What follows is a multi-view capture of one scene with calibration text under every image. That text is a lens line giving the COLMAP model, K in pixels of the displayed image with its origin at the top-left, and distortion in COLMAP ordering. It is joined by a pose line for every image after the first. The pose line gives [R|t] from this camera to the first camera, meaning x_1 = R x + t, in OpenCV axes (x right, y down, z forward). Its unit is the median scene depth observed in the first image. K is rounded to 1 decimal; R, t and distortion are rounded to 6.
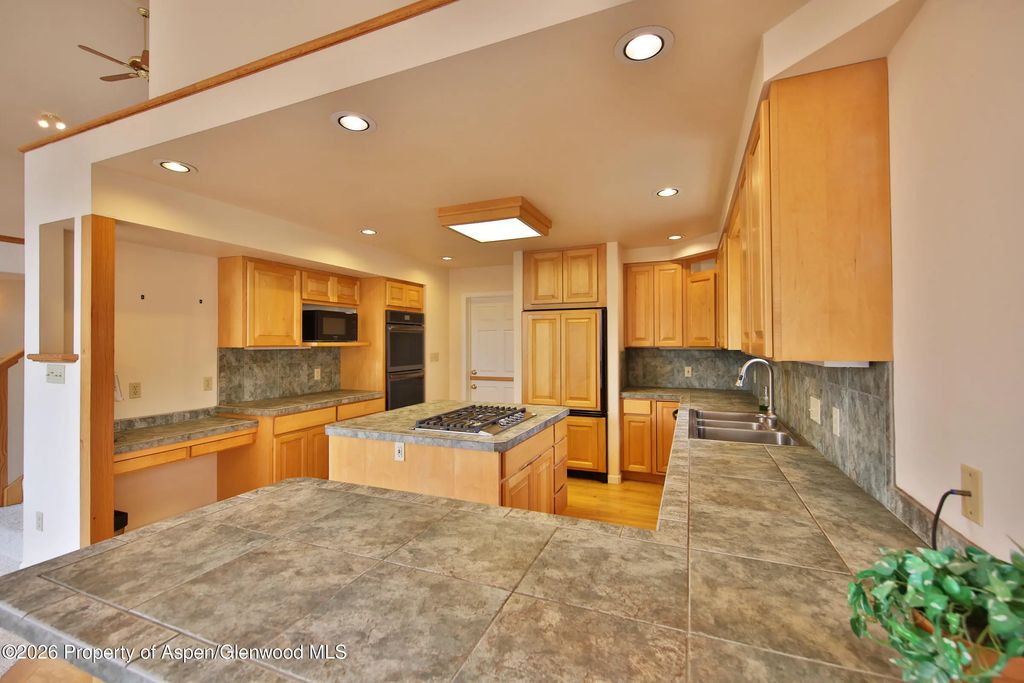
lens RADIAL K [[428.7, 0, 515.4], [0, 428.7, 339.5], [0, 0, 1]] dist [0.009938, -0.004163]
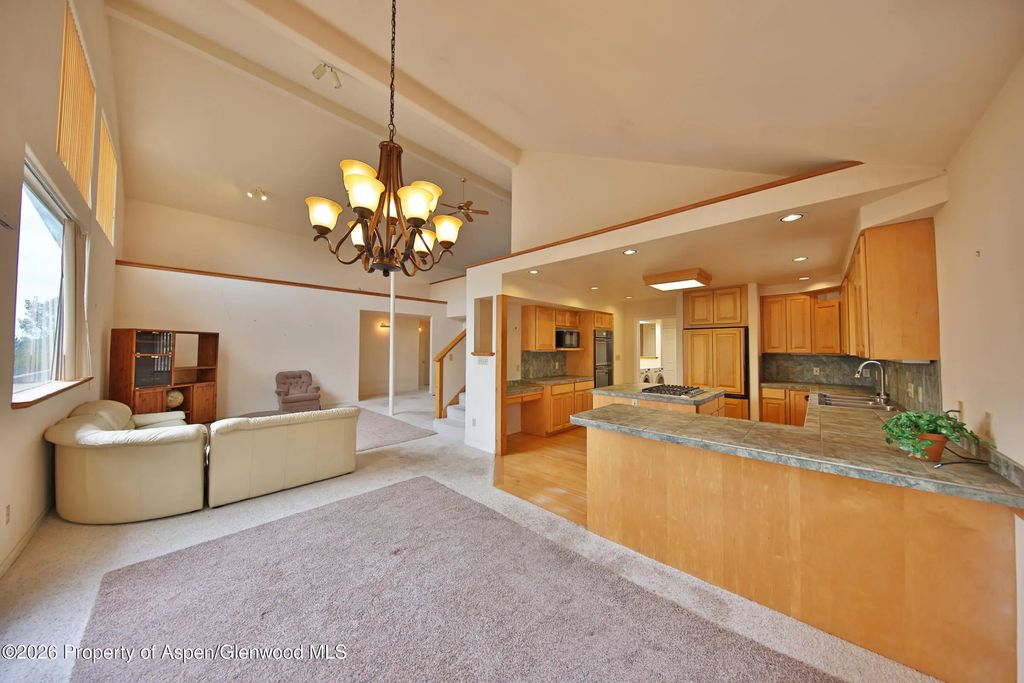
lens RADIAL K [[322.6, 0, 515.0], [0, 322.6, 339.0], [0, 0, 1]] dist [0.005541, -0.004660]
pose [[0.934786, -0.002398, -0.355205, -0.173300], [-0.005297, 0.999772, -0.020689, -0.003382], [0.355173, 0.021221, 0.934560, -0.409359]]
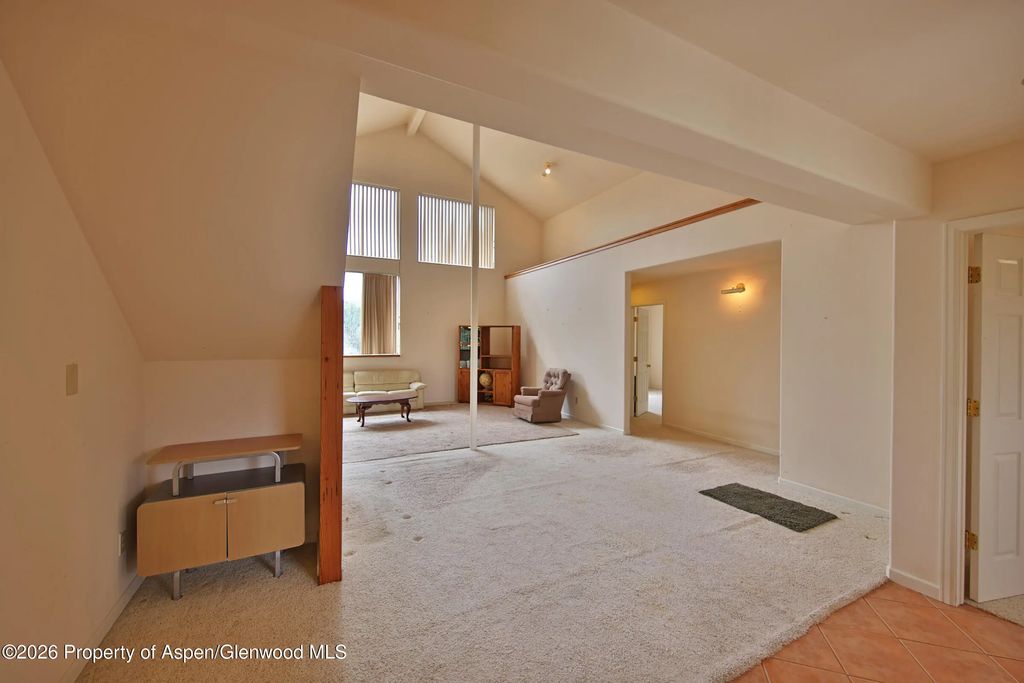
lens RADIAL K [[395.1, 0, 516.9], [0, 395.1, 340.1], [0, 0, 1]] dist [0.006076, -0.000119]
pose [[-0.644085, 0.001687, -0.764952, -0.525127], [0.003251, 0.999995, -0.000532, 0.021381], [0.764947, -0.002829, -0.644087, 2.007769]]
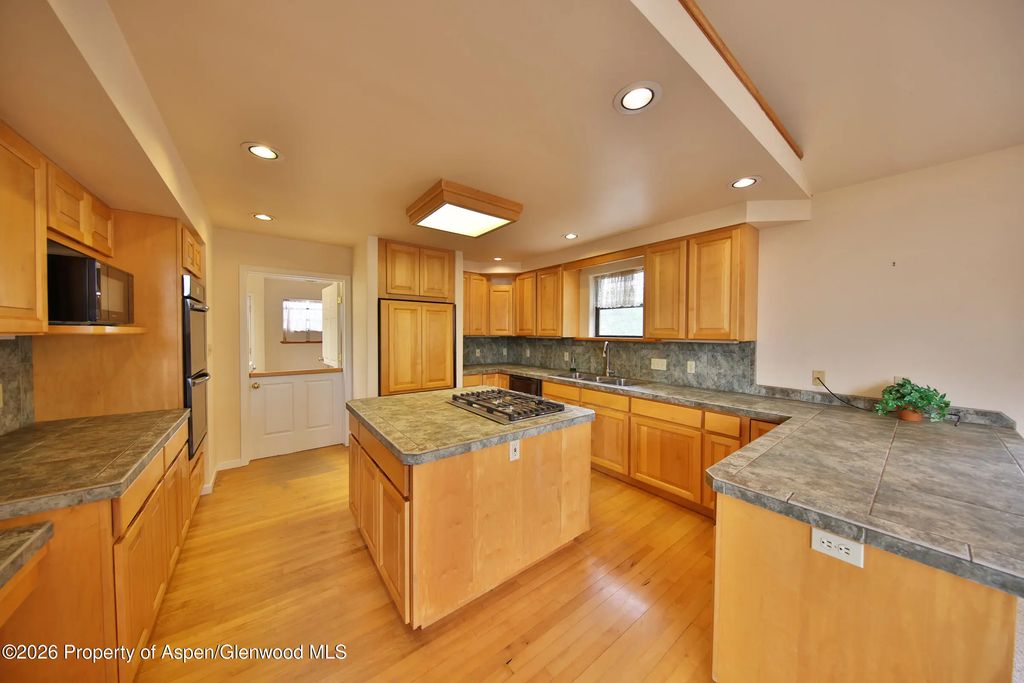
lens RADIAL K [[322.6, 0, 515.0], [0, 322.6, 339.0], [0, 0, 1]] dist [0.005541, -0.004660]
pose [[0.492771, -0.009460, 0.870108, -0.582273], [-0.015651, 0.999683, 0.019733, 0.007283], [-0.870018, -0.023342, 0.492466, 0.448086]]
